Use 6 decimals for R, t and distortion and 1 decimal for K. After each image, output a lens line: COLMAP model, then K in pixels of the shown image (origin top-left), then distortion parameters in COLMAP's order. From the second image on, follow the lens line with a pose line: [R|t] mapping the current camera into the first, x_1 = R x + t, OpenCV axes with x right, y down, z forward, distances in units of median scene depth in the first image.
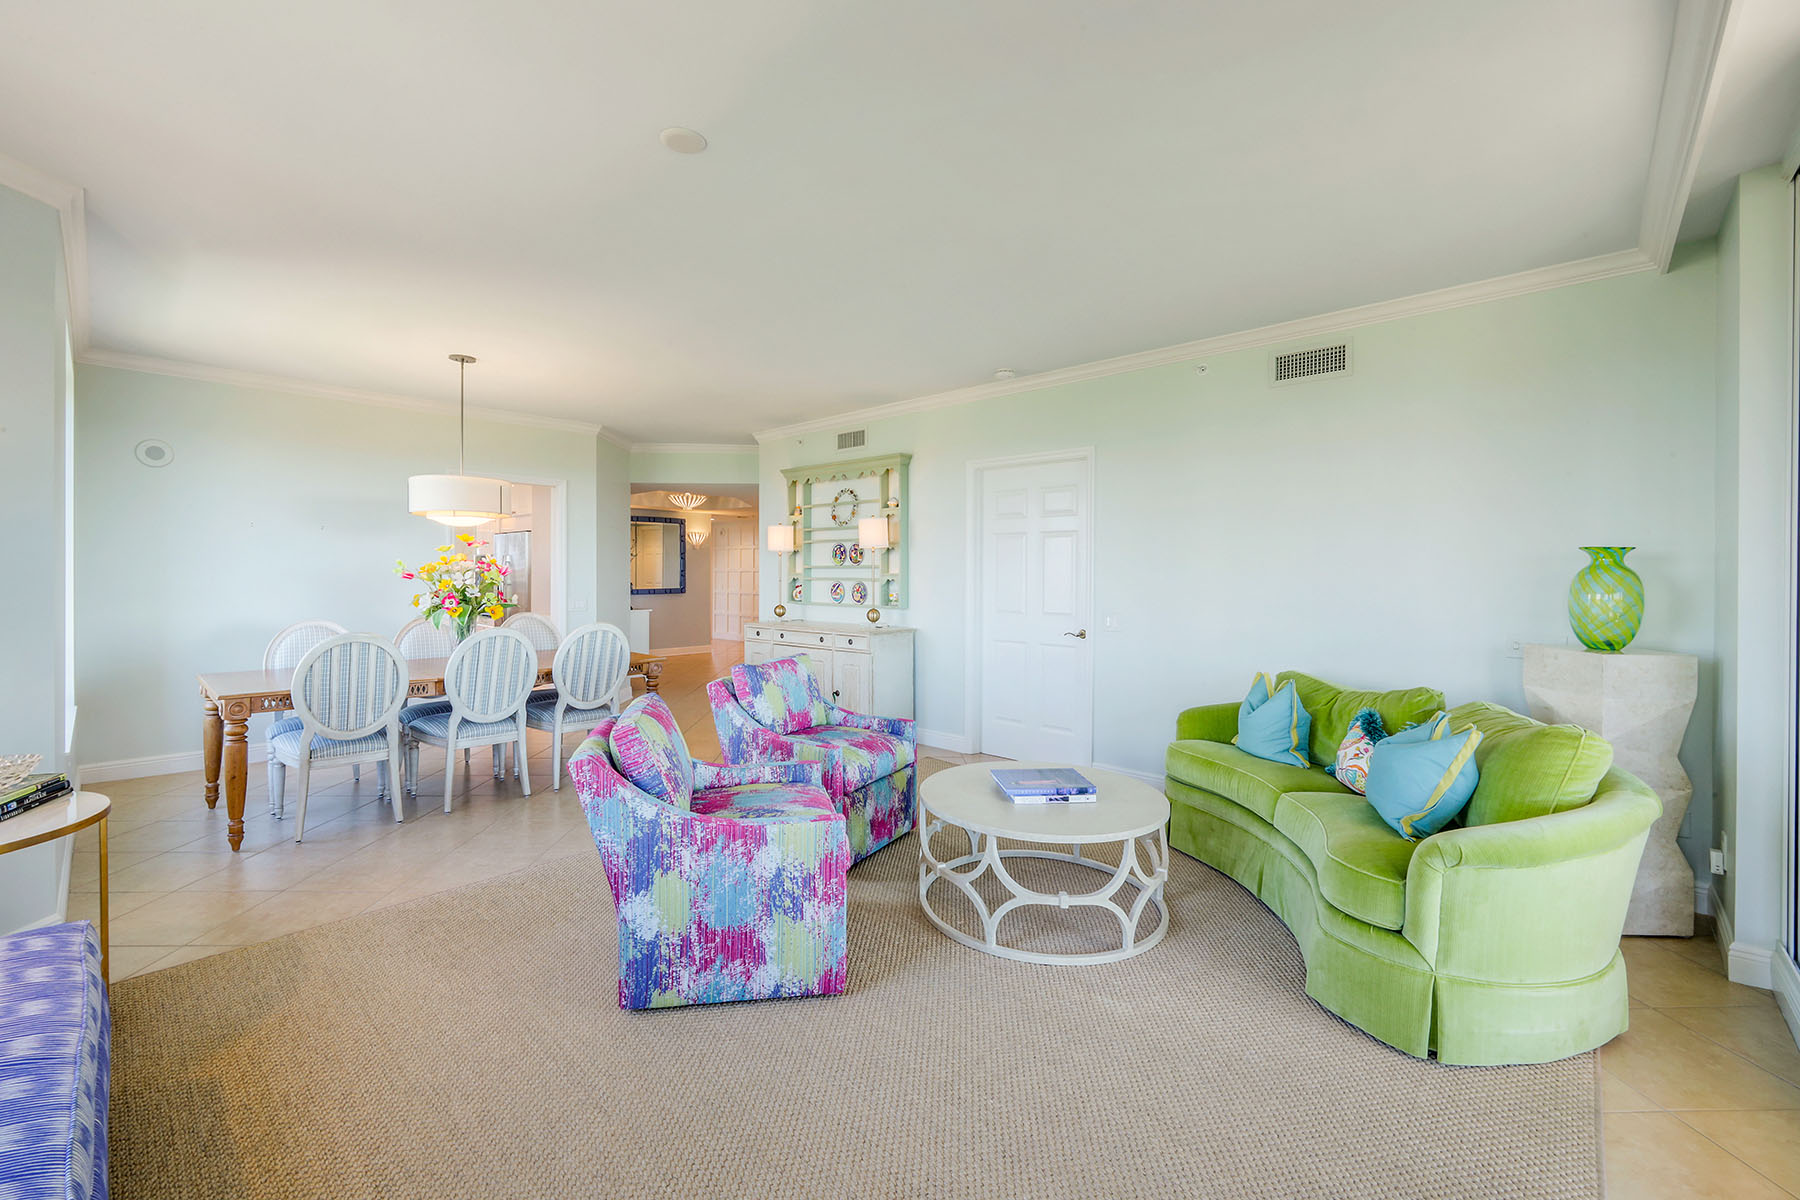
lens RADIAL K [[736.1, 0, 898.0], [0, 736.1, 589.2], [0, 0, 1]] dist [-0.001194, 0.000004]
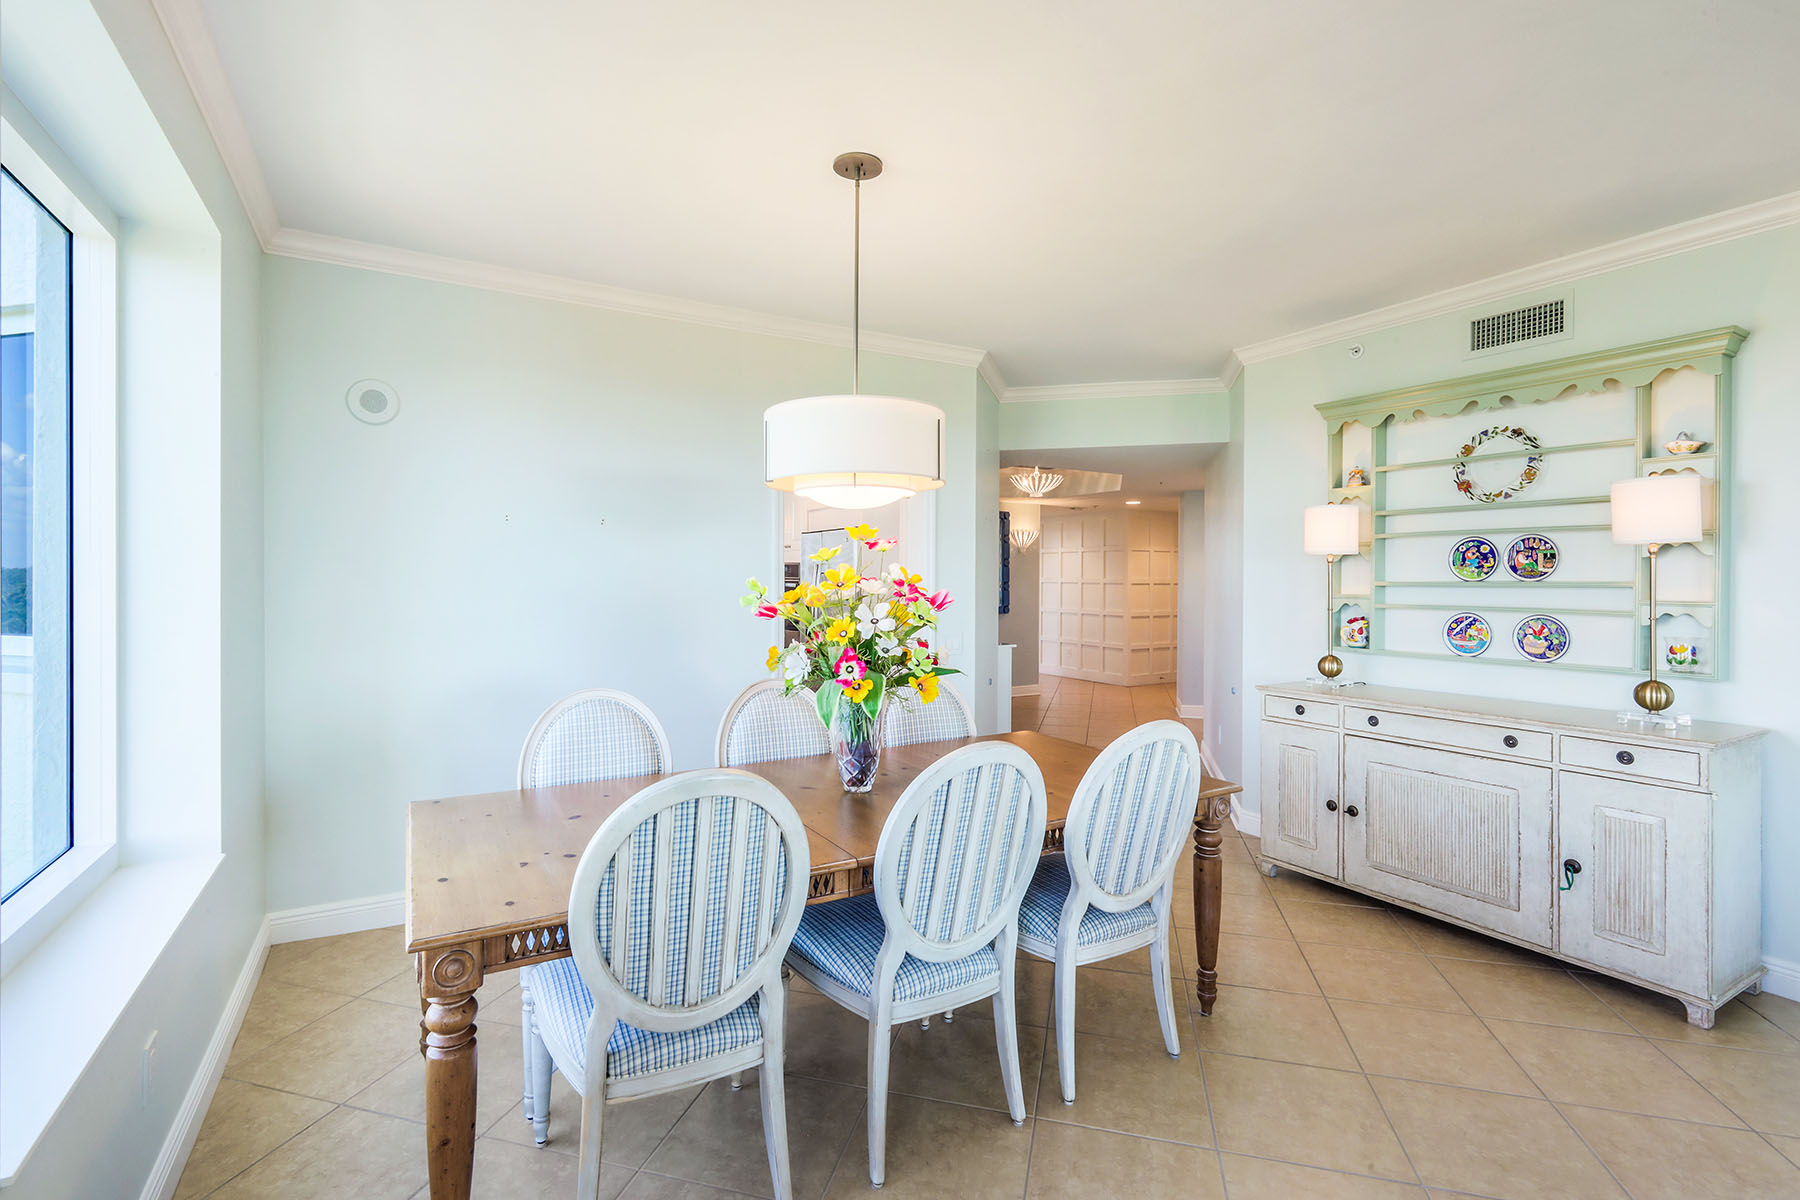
lens RADIAL K [[815.2, 0, 900.0], [0, 815.2, 600.0], [0, 0, 1]] dist [-0.000397, 0.000116]
pose [[0.958599, 0.006415, -0.284686, -0.319346], [-0.005492, 0.999977, 0.004039, -0.021063], [0.284705, -0.002308, 0.958612, 0.379720]]
